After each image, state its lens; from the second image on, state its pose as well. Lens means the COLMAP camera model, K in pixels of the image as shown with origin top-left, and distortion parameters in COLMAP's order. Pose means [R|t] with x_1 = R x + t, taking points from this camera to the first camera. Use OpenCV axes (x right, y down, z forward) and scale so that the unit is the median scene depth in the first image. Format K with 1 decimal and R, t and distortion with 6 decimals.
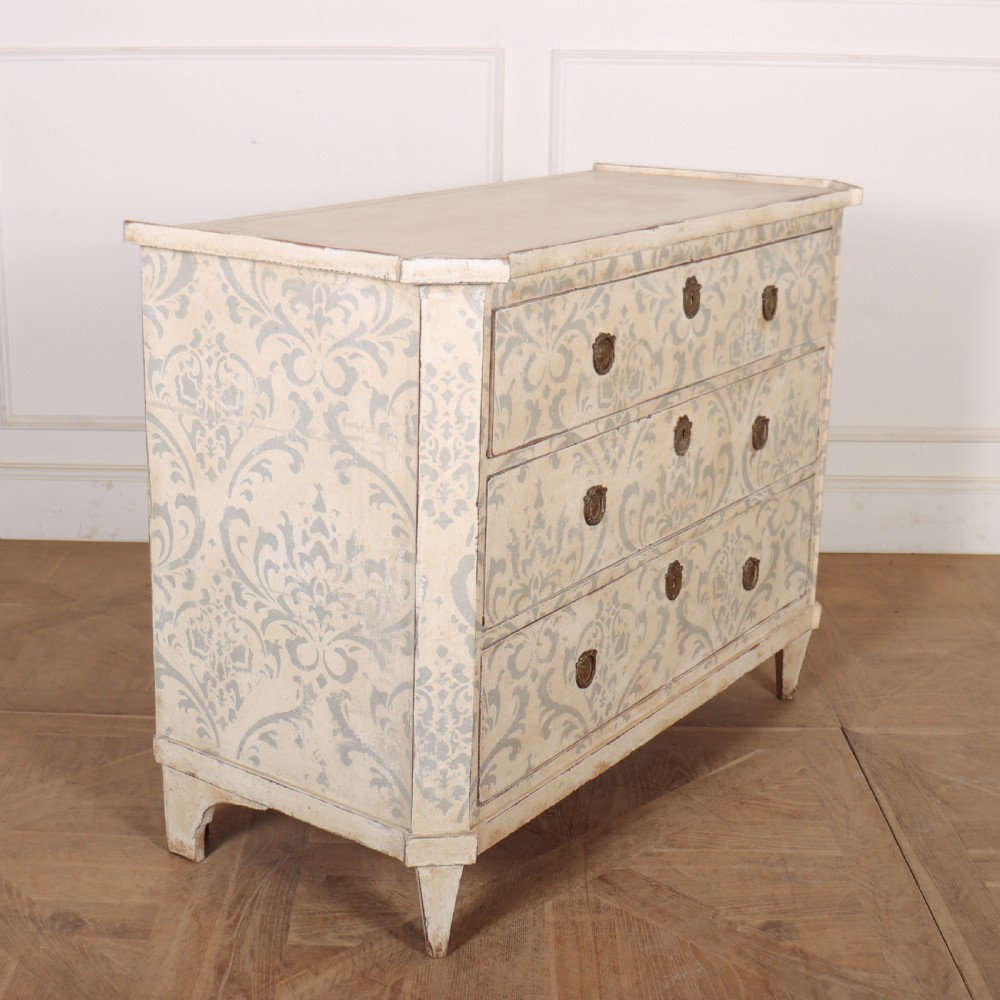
lens RADIAL K [[1933.7, 0, 450.6], [0, 1933.7, 561.3], [0, 0, 1]] dist [-0.204624, 0.000000]
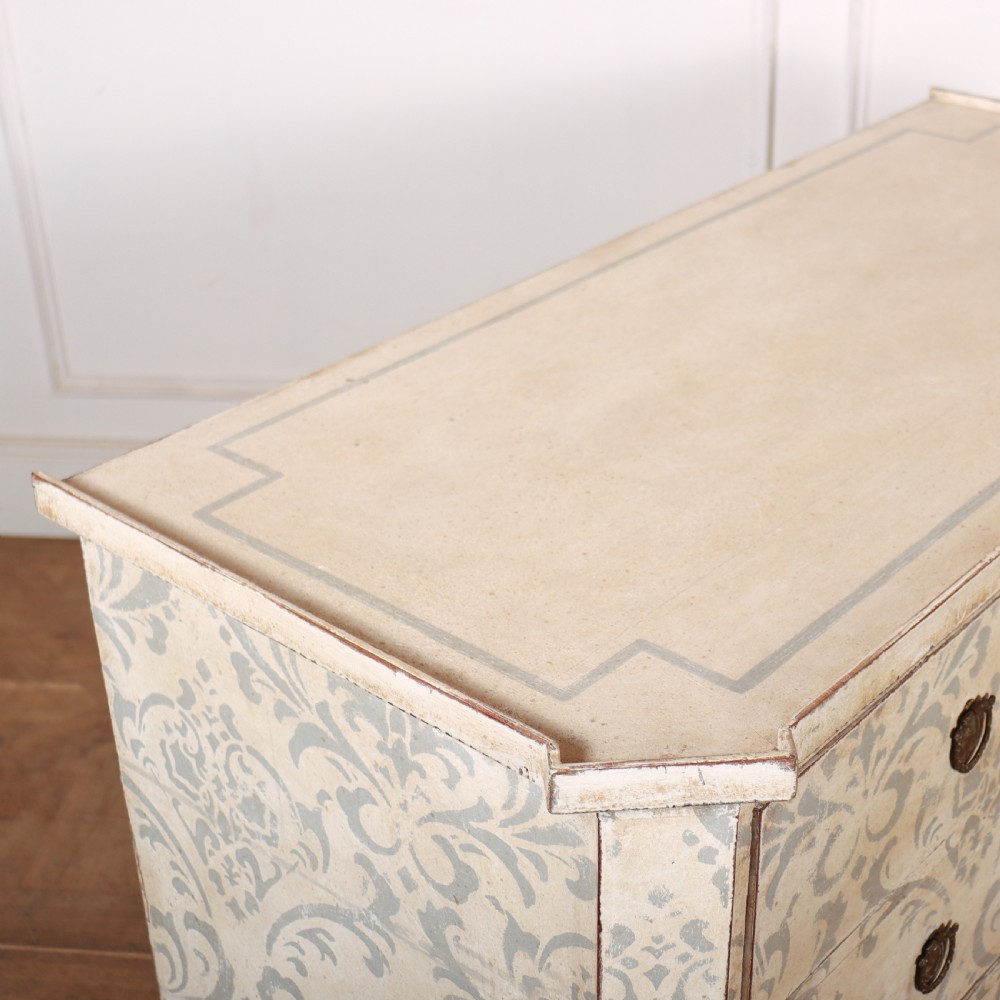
lens RADIAL K [[1898.6, 0, 556.5], [0, 1898.6, 625.5], [0, 0, 1]] dist [-0.048823, 0.000000]
pose [[0.996992, 0.015583, -0.075928, 0.007453], [0.004478, 0.966365, 0.257136, -0.273196], [0.077381, -0.256703, 0.963388, 0.526194]]
